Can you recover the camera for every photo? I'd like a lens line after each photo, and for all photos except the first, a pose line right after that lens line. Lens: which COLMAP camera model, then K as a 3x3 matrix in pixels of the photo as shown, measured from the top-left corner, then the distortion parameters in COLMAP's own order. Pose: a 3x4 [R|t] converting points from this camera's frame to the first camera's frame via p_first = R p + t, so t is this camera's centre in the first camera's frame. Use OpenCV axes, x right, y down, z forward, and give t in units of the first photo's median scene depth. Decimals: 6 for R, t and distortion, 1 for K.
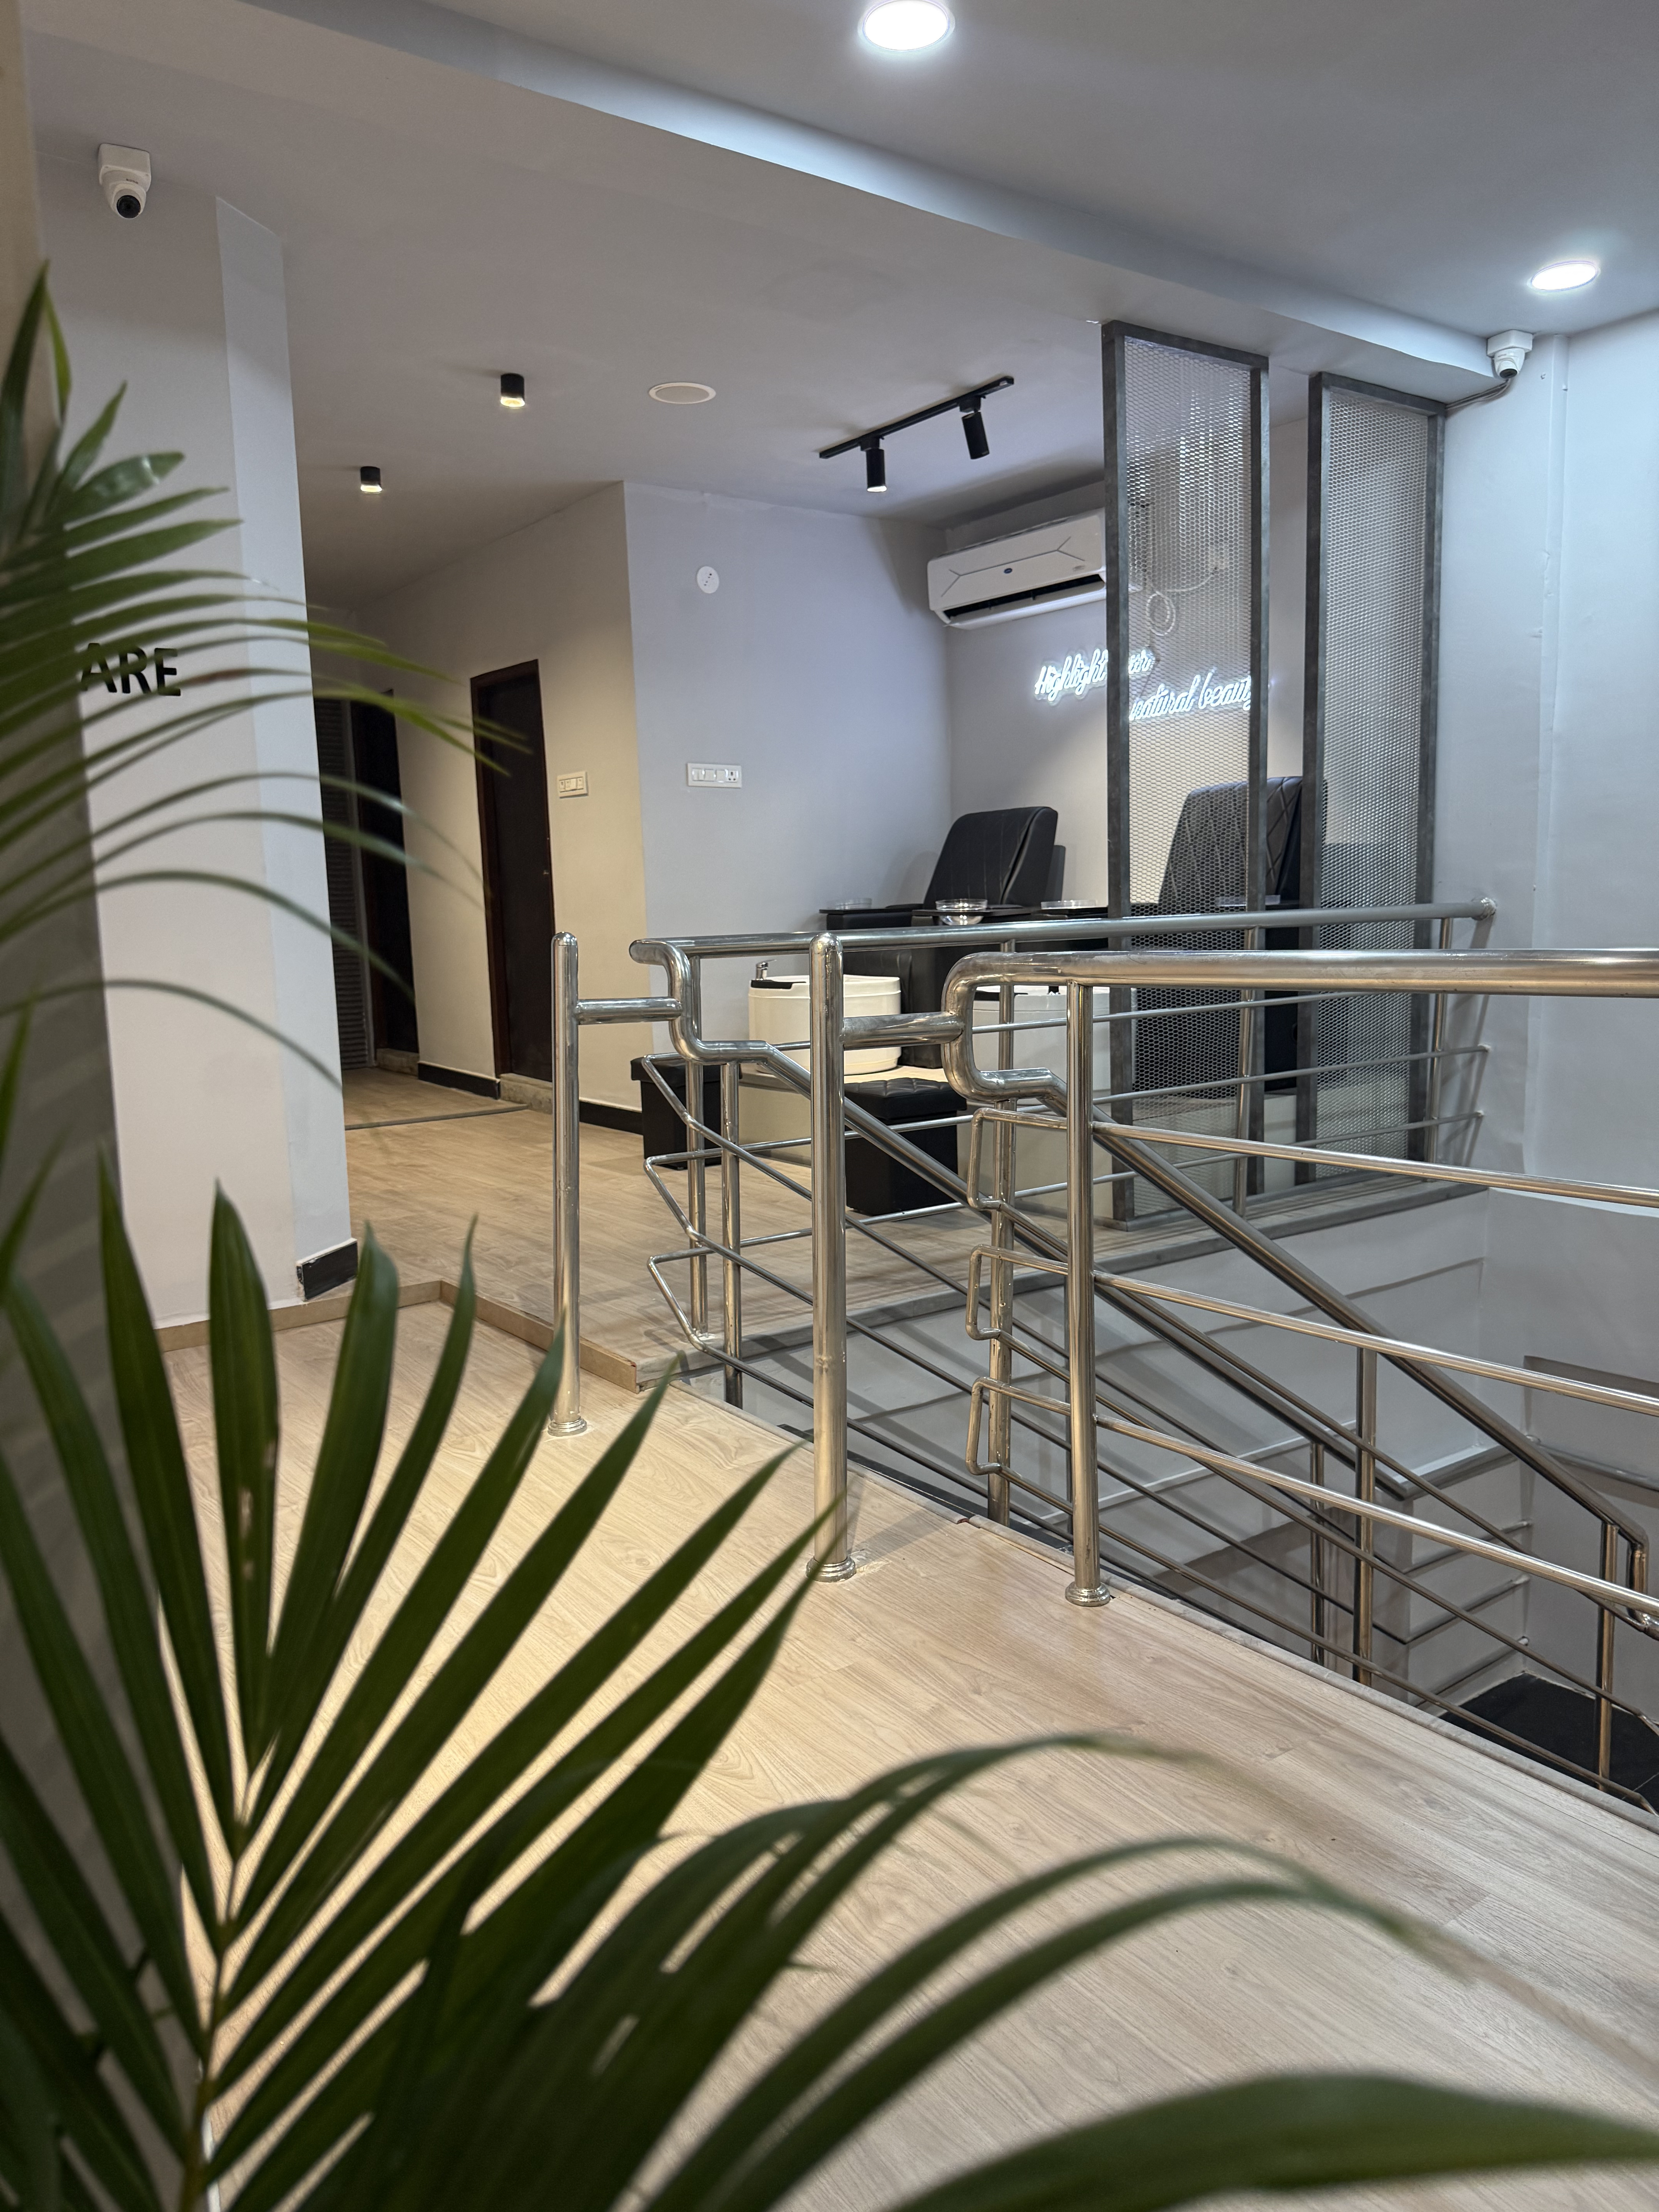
lens RADIAL K [[1578.2, 0, 829.5], [0, 1578.2, 1106.0], [0, 0, 1]] dist [0.072181, -0.107650]
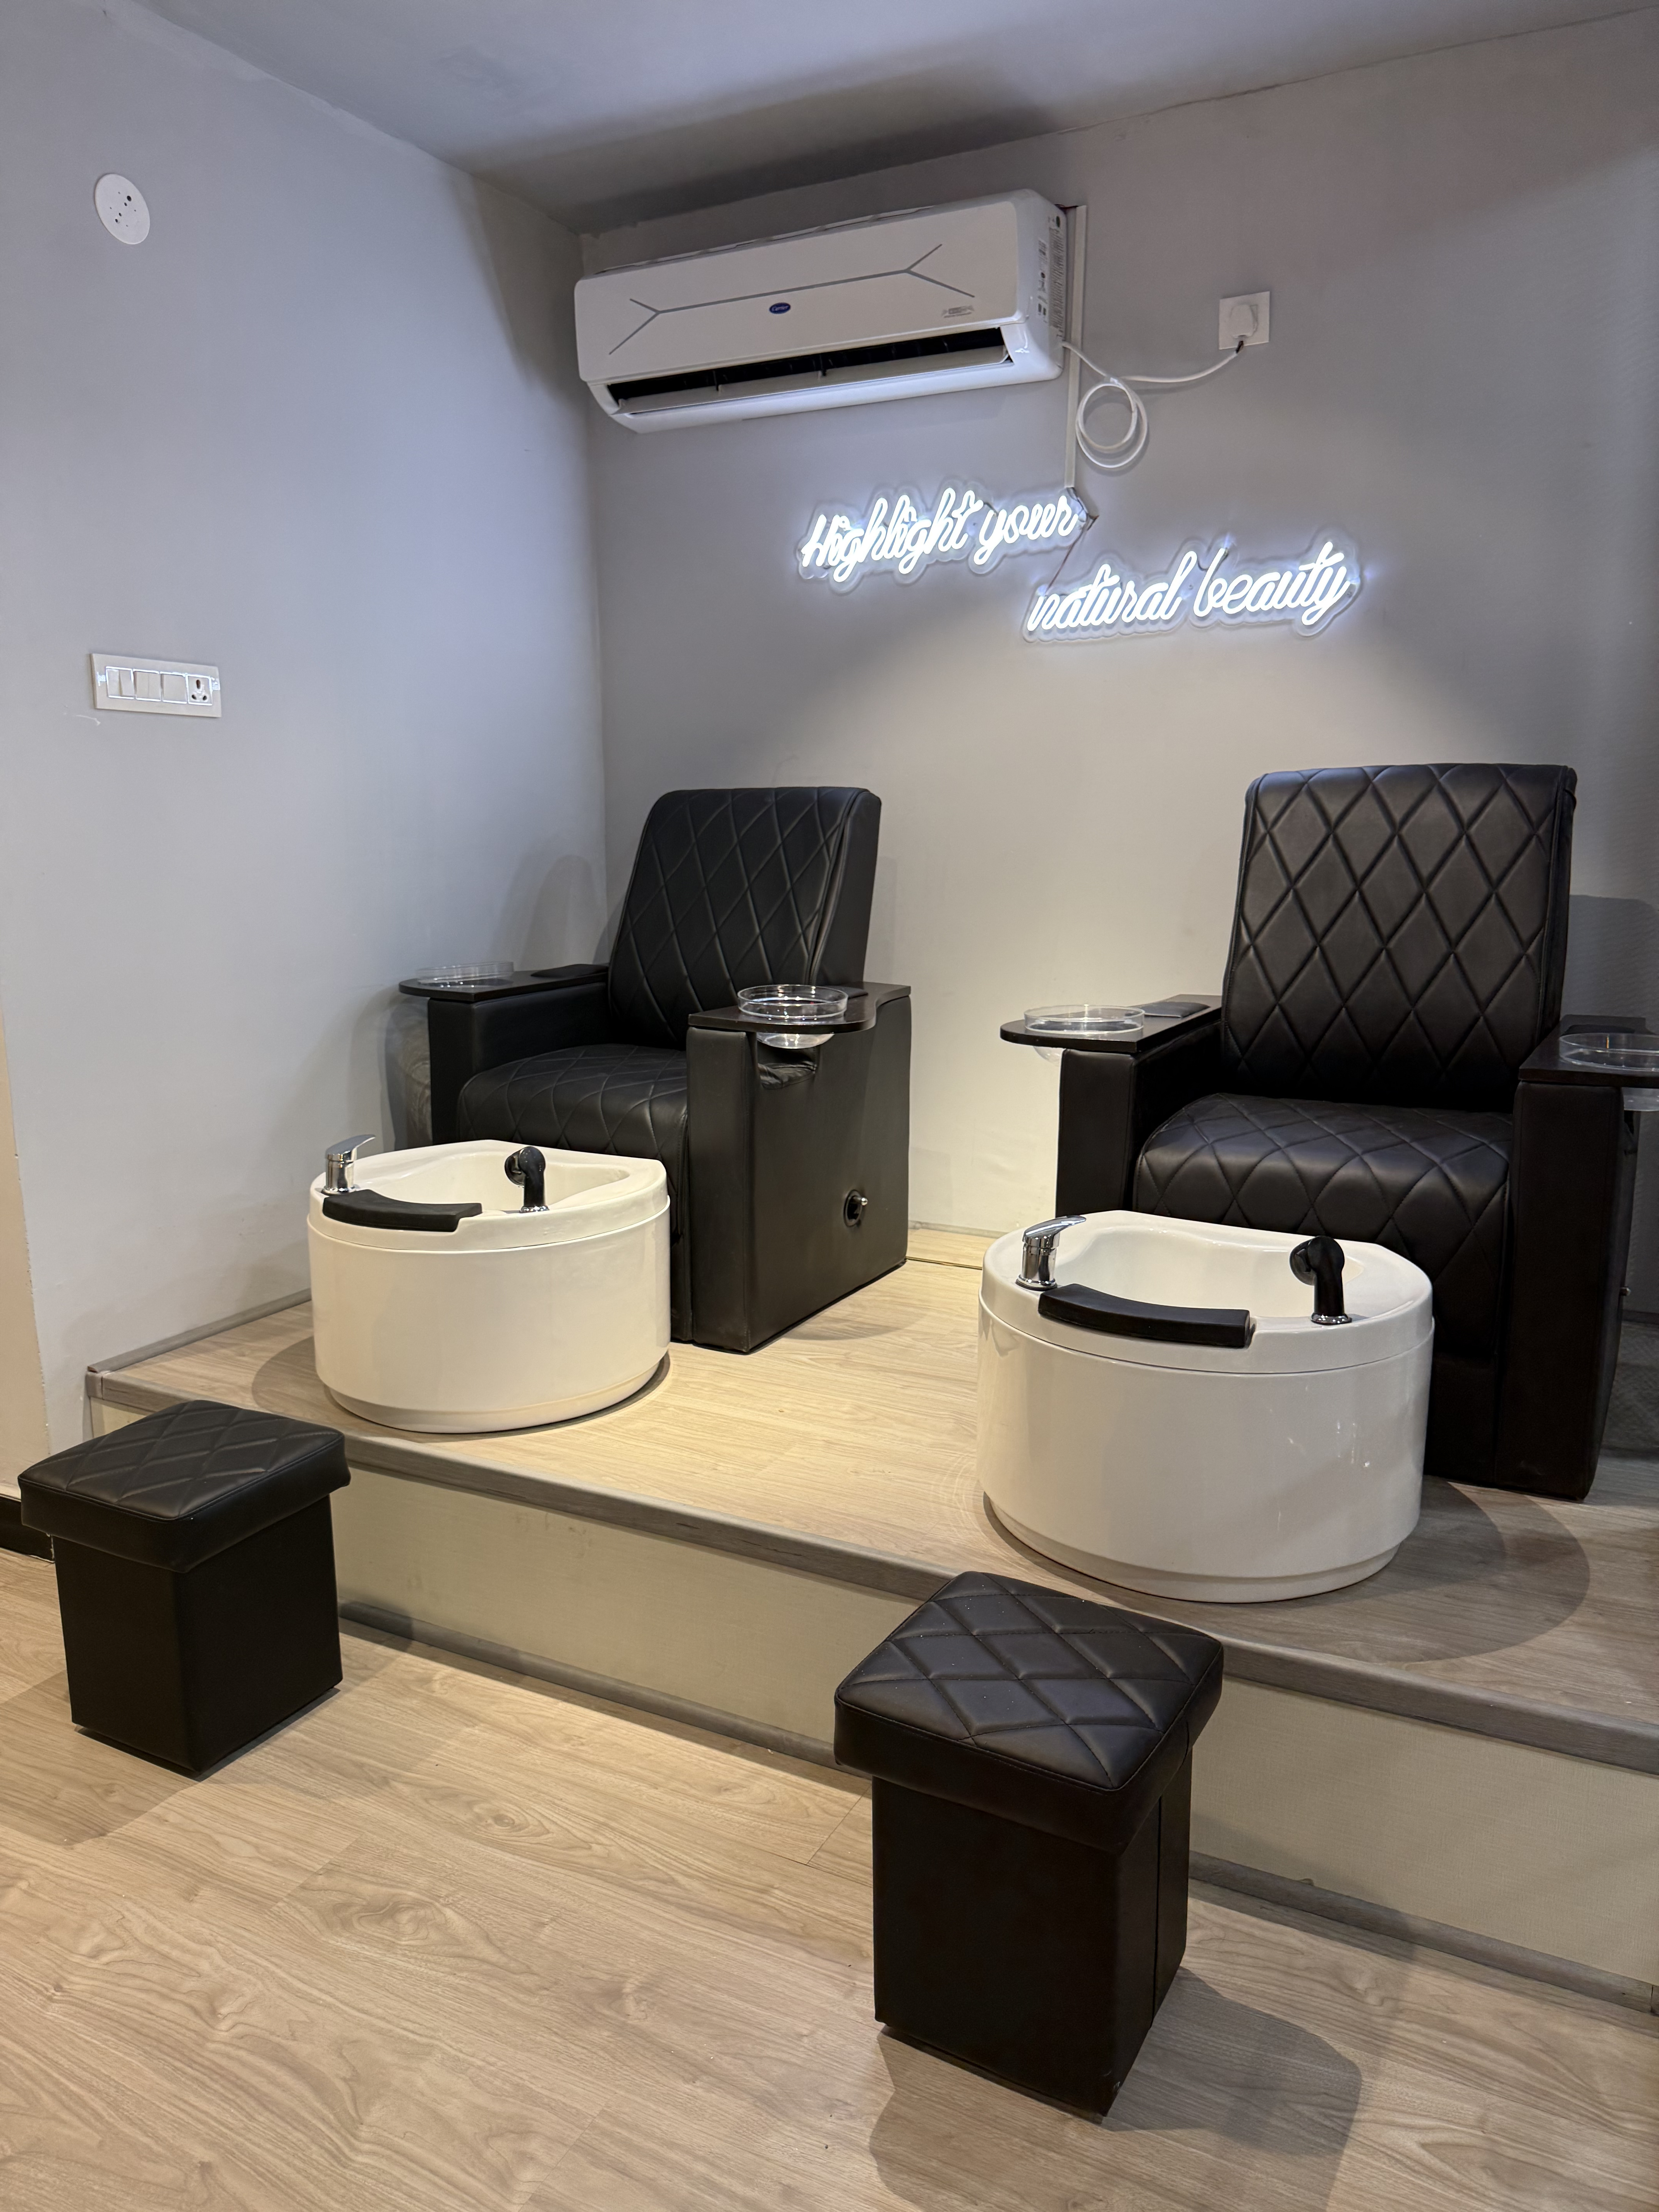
lens RADIAL K [[1578.2, 0, 829.5], [0, 1578.2, 1106.0], [0, 0, 1]] dist [0.072181, -0.107650]
pose [[0.901862, -0.055977, 0.428382, -0.100594], [0.037384, 0.997963, 0.051703, -0.112959], [-0.430403, -0.030614, 0.902118, 0.537689]]
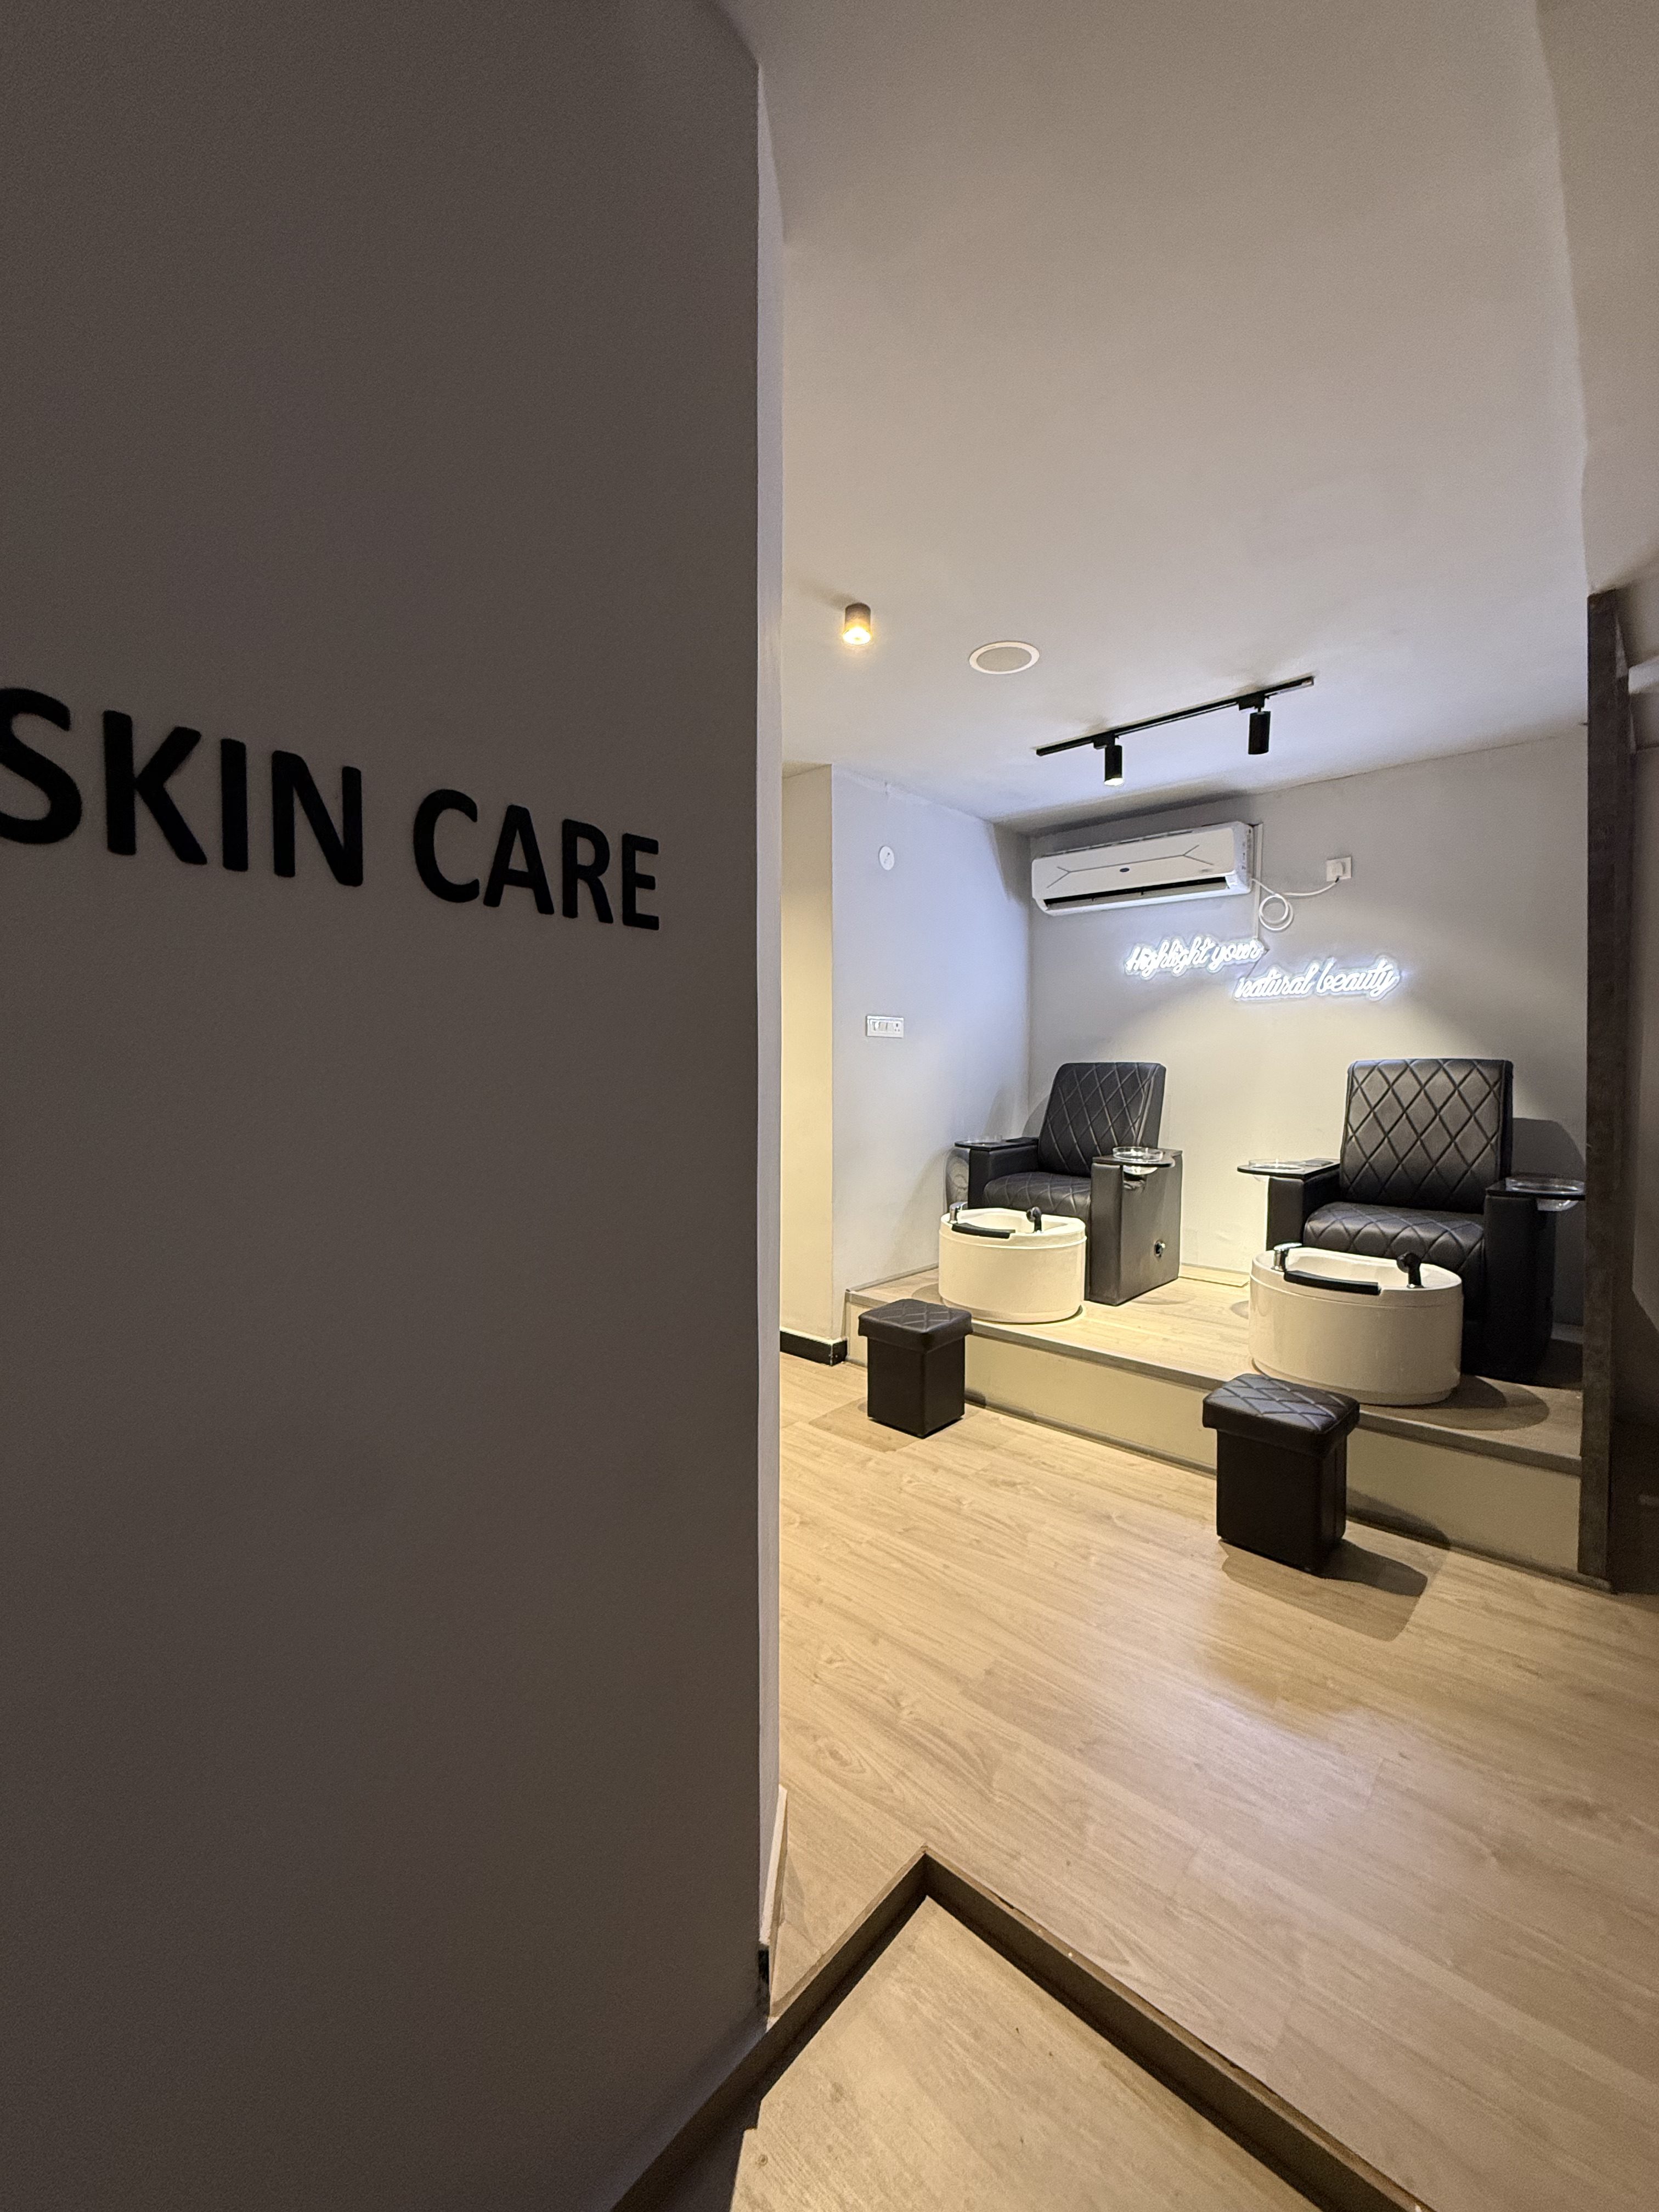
lens RADIAL K [[881.7, 0, 834.3], [0, 881.7, 1091.5], [0, 0, 1]] dist [0.000653, -0.000109]
pose [[0.980905, 0.022438, 0.193188, -0.228450], [-0.002574, 0.994733, -0.102465, -0.100897], [-0.194470, 0.100011, 0.975797, 0.408690]]
